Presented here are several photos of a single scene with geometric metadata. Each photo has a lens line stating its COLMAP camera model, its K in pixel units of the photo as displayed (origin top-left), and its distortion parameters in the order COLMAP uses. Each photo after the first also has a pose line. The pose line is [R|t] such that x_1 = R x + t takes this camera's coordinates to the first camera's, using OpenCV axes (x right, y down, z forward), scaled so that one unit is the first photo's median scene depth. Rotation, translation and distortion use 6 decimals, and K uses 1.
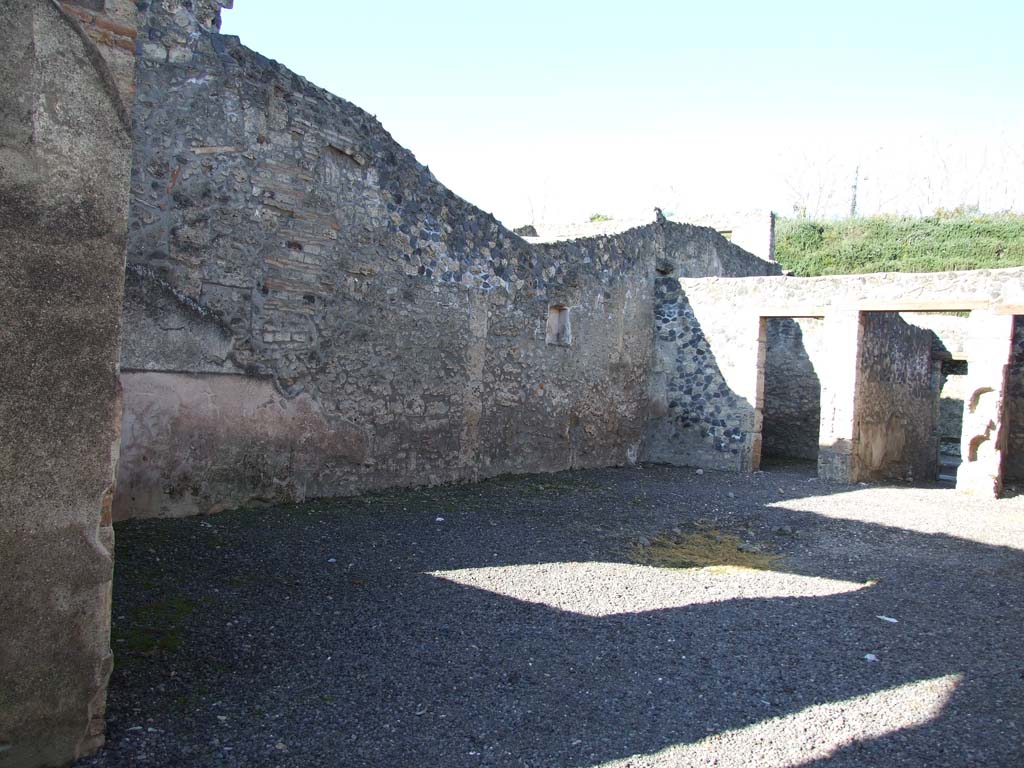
lens RADIAL K [[832.0, 0, 509.7], [0, 832.0, 383.4], [0, 0, 1]] dist [-0.039670, 0.034247]
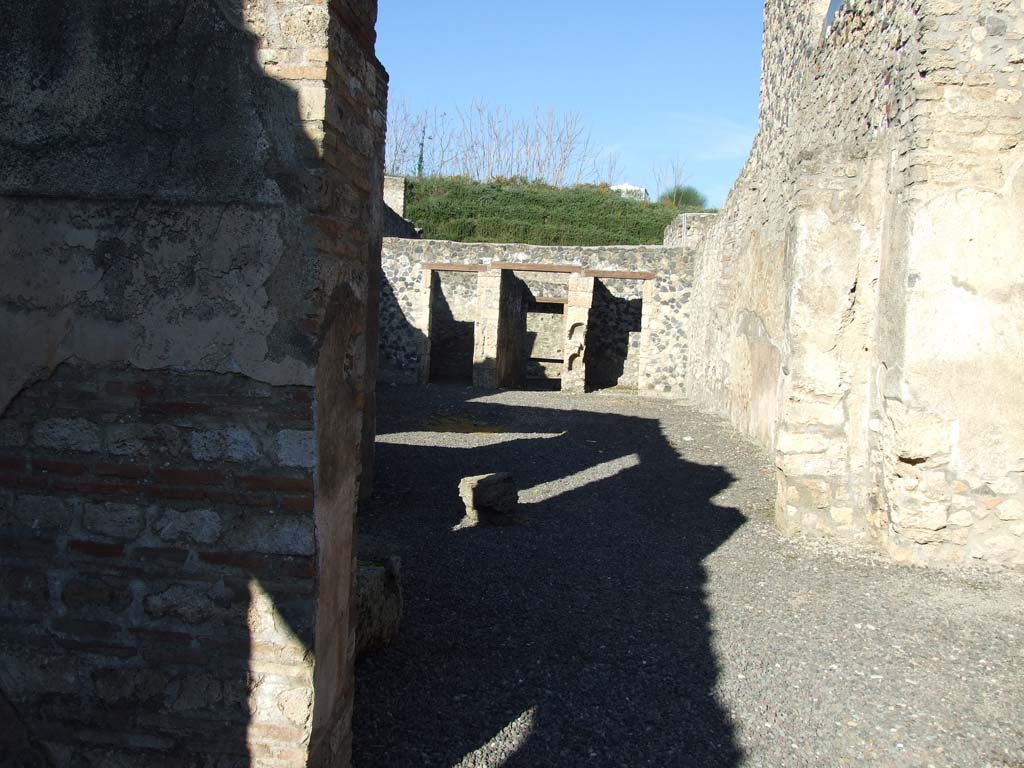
lens RADIAL K [[832.0, 0, 513.3], [0, 832.0, 385.0], [0, 0, 1]] dist [-0.039670, 0.034247]
pose [[0.853702, -0.035137, 0.519575, -0.287971], [-0.008818, 0.996603, 0.081885, -0.004750], [-0.520687, -0.074487, 0.850492, -0.232744]]
